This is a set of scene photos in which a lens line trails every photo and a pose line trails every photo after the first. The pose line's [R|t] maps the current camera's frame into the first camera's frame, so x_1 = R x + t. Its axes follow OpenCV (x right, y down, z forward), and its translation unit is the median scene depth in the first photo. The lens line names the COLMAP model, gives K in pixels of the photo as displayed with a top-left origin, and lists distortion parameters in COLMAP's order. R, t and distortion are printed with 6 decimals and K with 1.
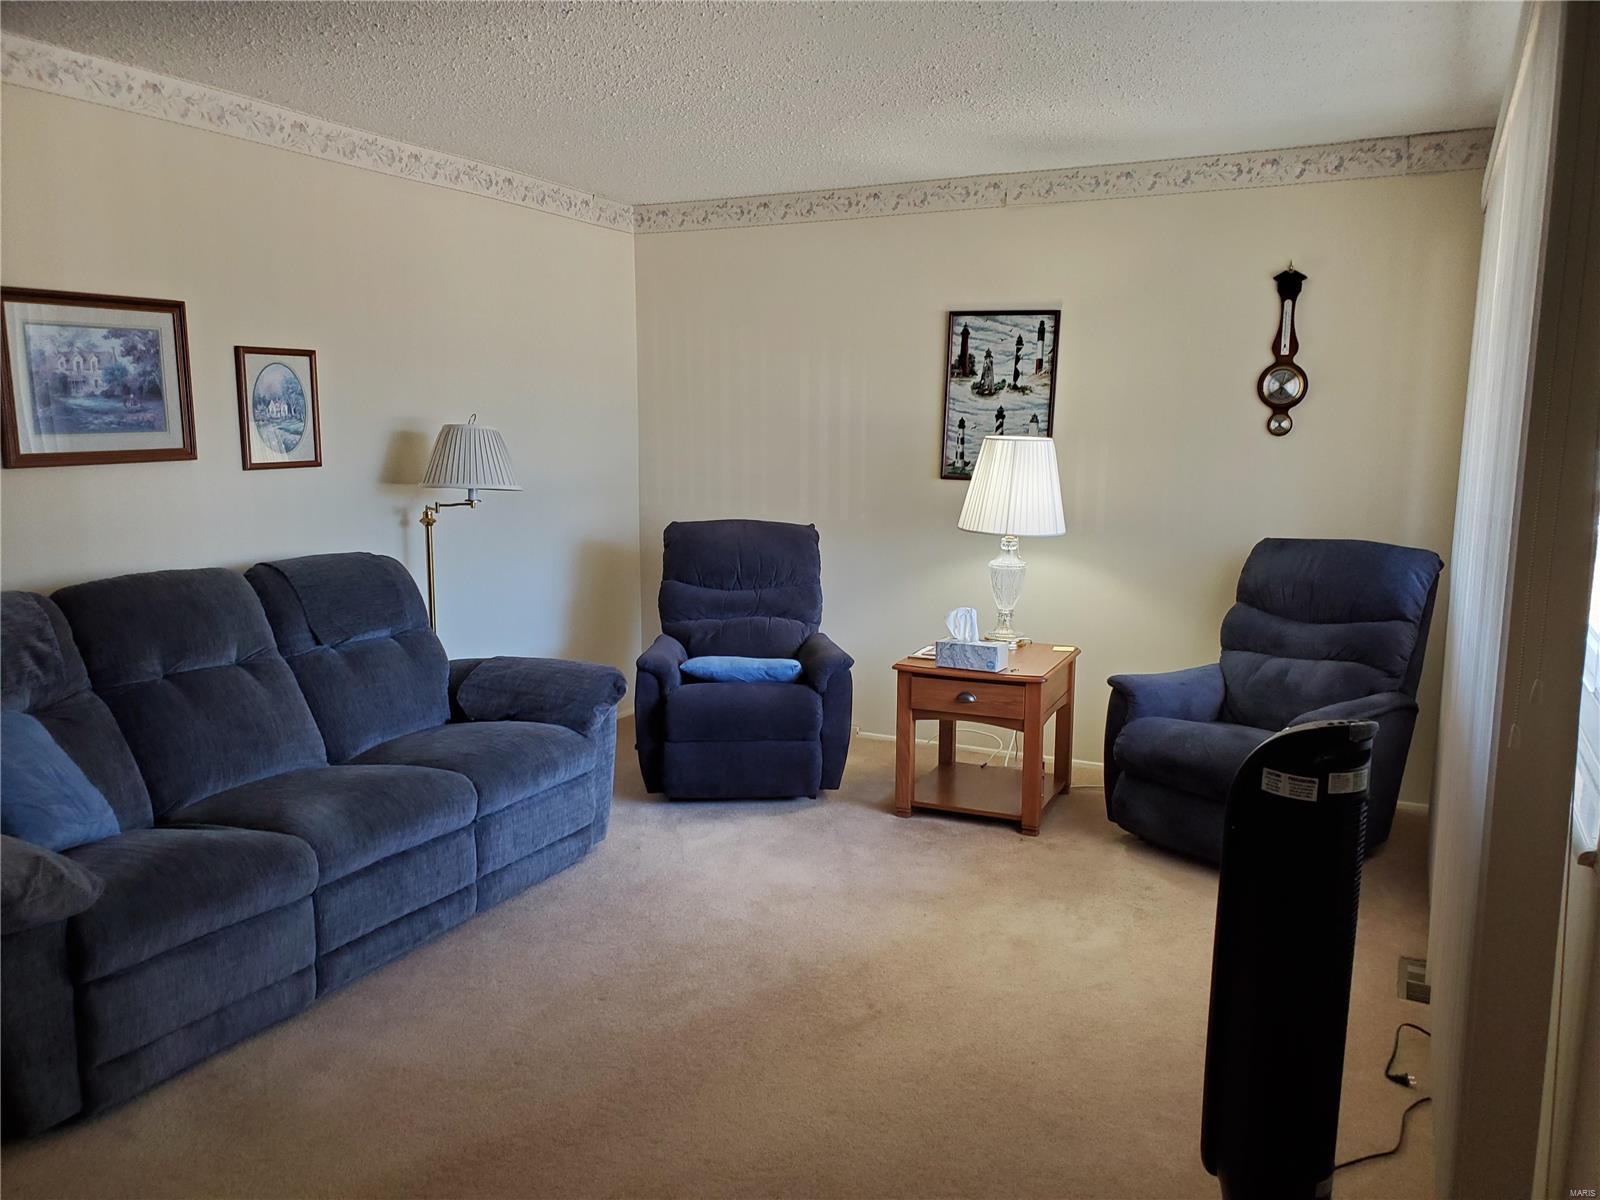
lens RADIAL K [[1259.3, 0, 802.3], [0, 1259.3, 611.8], [0, 0, 1]] dist [0.042416, -0.044410]
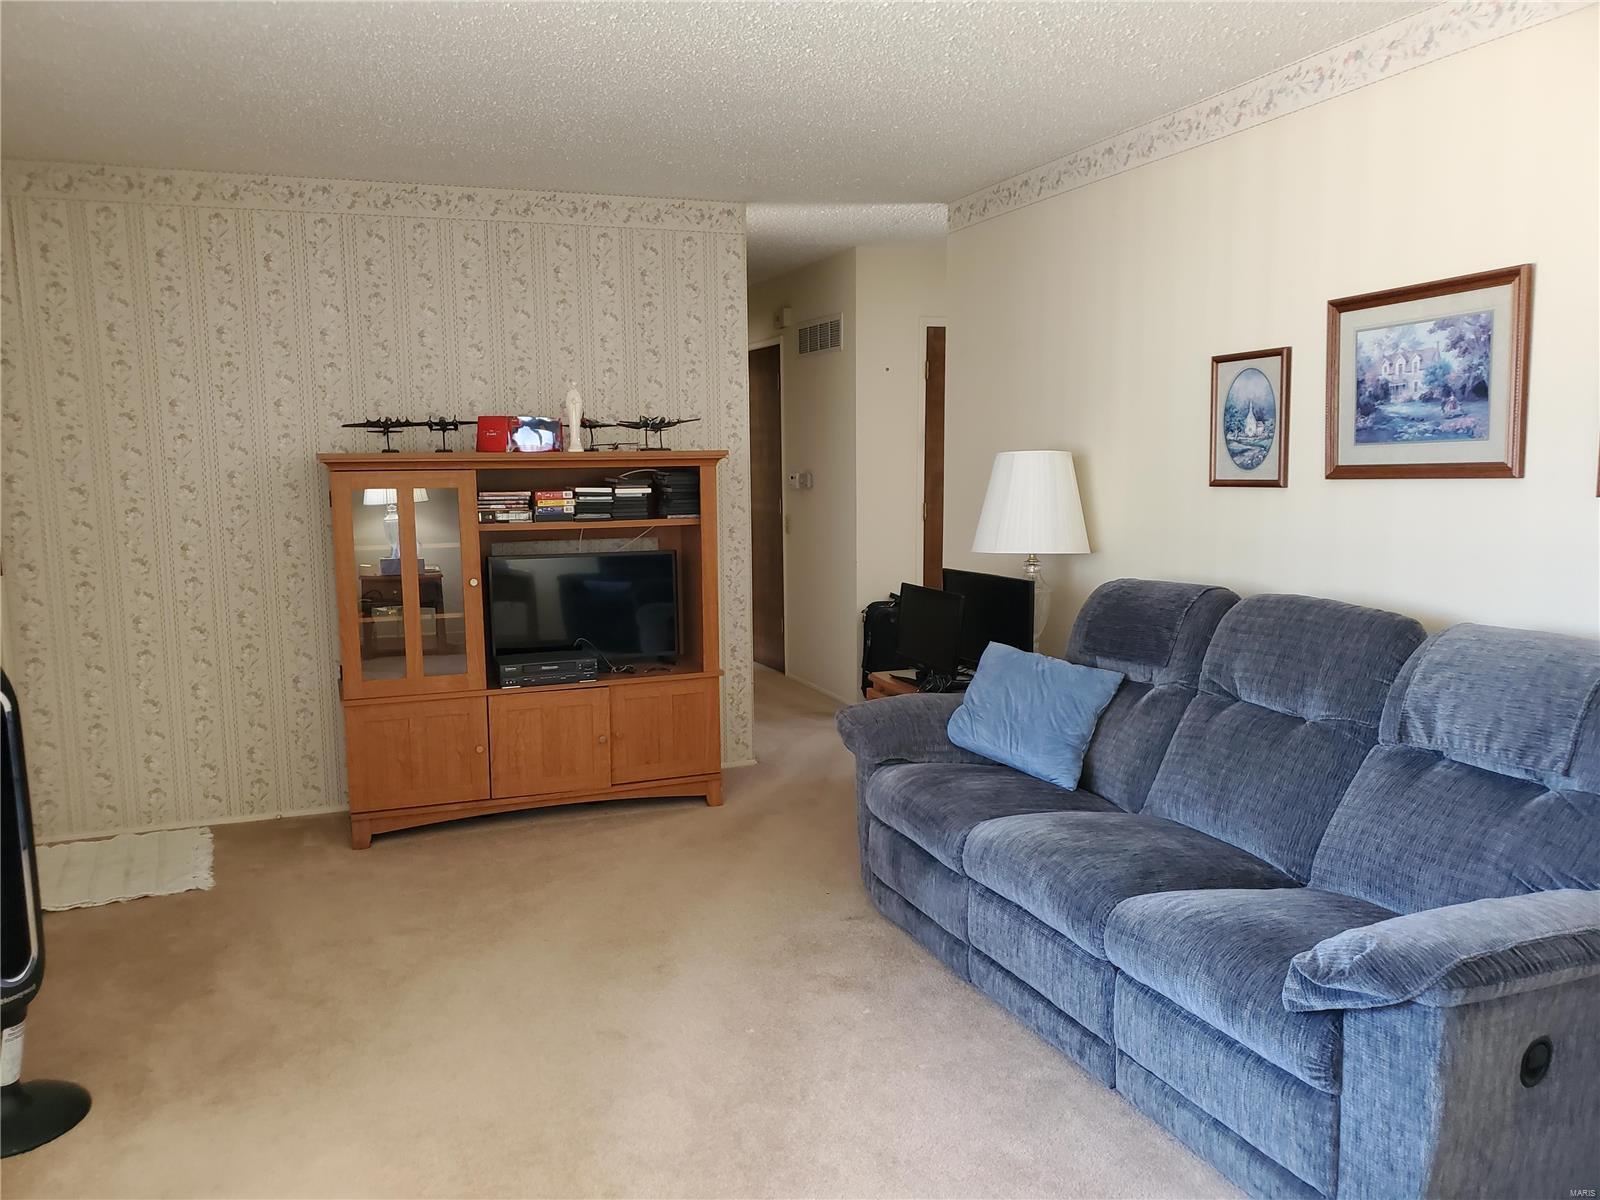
lens RADIAL K [[1259.3, 0, 797.8], [0, 1259.3, 608.9], [0, 0, 1]] dist [0.042416, -0.044410]
pose [[-0.698152, 0.095983, -0.709486, 0.235048], [-0.091691, 0.970825, 0.221565, -0.115707], [0.710054, 0.219740, -0.668983, 0.820172]]
